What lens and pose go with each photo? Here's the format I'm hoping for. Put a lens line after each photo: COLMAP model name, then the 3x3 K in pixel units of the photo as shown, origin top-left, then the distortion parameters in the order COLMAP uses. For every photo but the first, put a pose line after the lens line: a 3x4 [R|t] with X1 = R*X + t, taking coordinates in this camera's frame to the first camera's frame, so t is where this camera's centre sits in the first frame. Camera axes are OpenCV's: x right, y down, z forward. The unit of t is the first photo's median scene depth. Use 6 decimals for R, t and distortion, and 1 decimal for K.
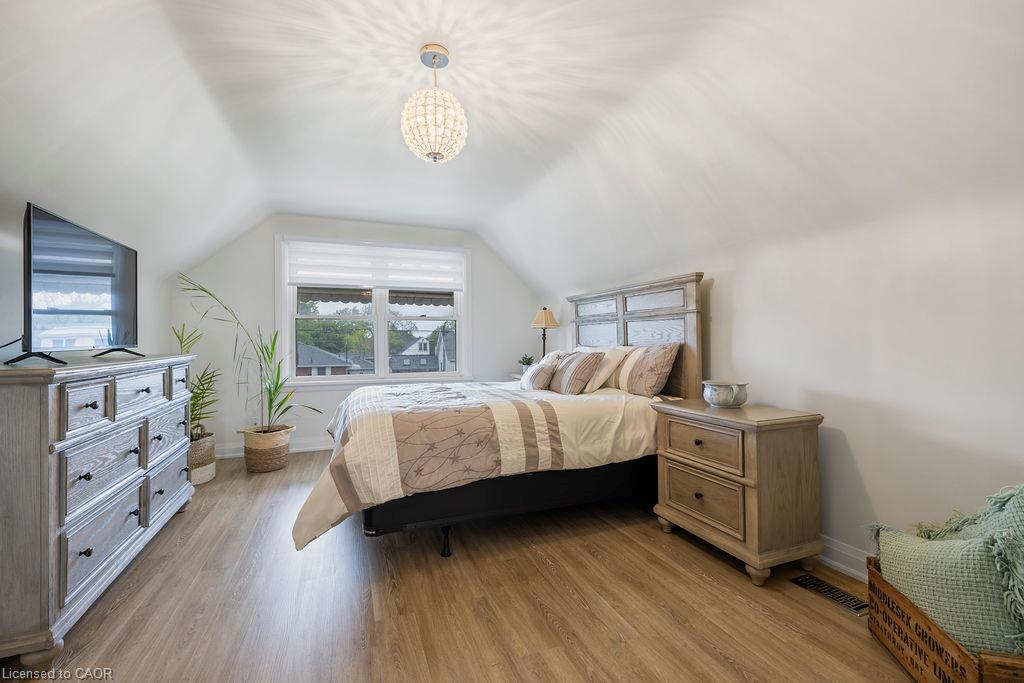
lens RADIAL K [[431.7, 0, 519.8], [0, 431.7, 342.3], [0, 0, 1]] dist [0.003277, -0.000645]
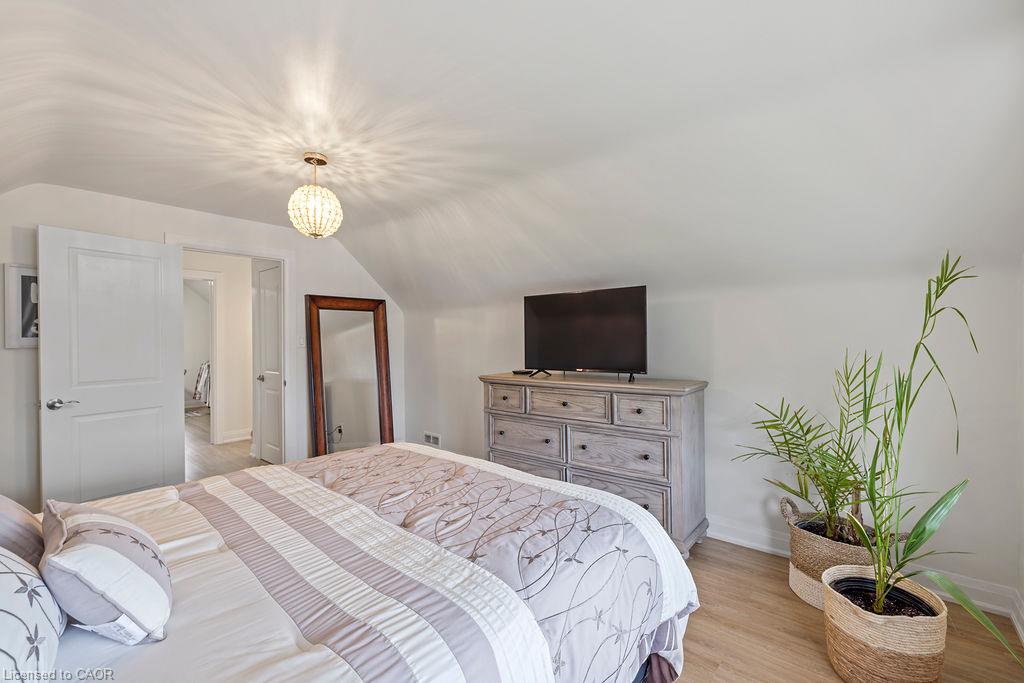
lens RADIAL K [[431.7, 0, 514.1], [0, 431.7, 342.1], [0, 0, 1]] dist [0.003277, -0.000645]
pose [[-0.885215, 0.015192, -0.464933, -0.093370], [0.014580, 0.999882, 0.004911, -0.083866], [0.464953, -0.002431, -0.885332, 2.038928]]
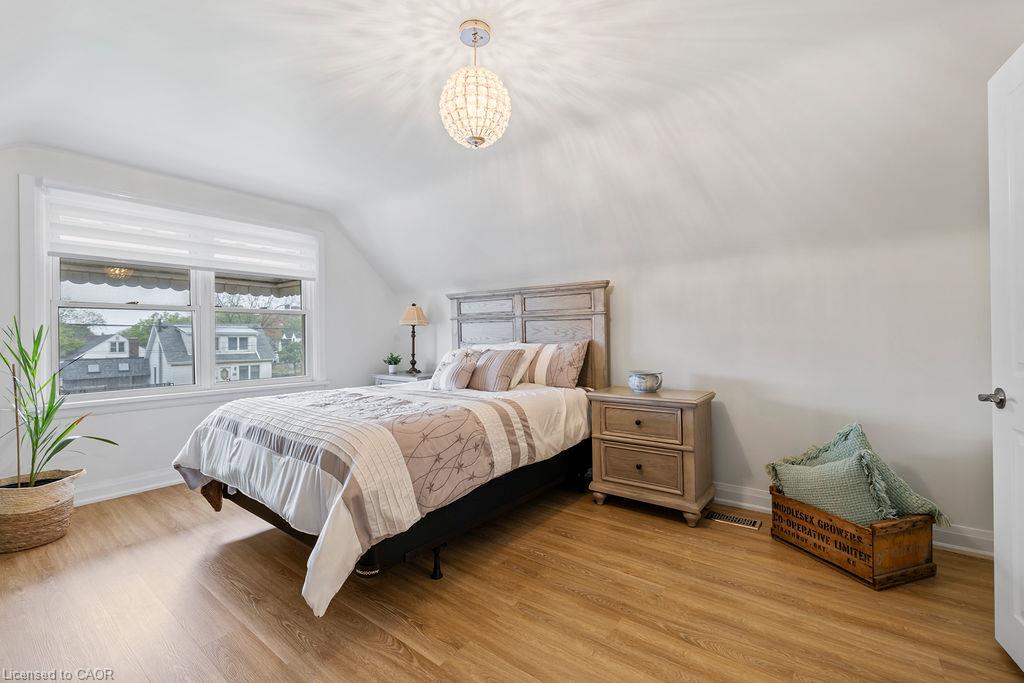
lens RADIAL K [[431.7, 0, 523.0], [0, 431.7, 335.8], [0, 0, 1]] dist [0.003277, -0.000645]
pose [[0.855775, -0.001085, 0.517347, -0.491686], [0.005303, 0.999964, -0.006675, -0.004631], [-0.517321, 0.008456, 0.855750, 0.131920]]
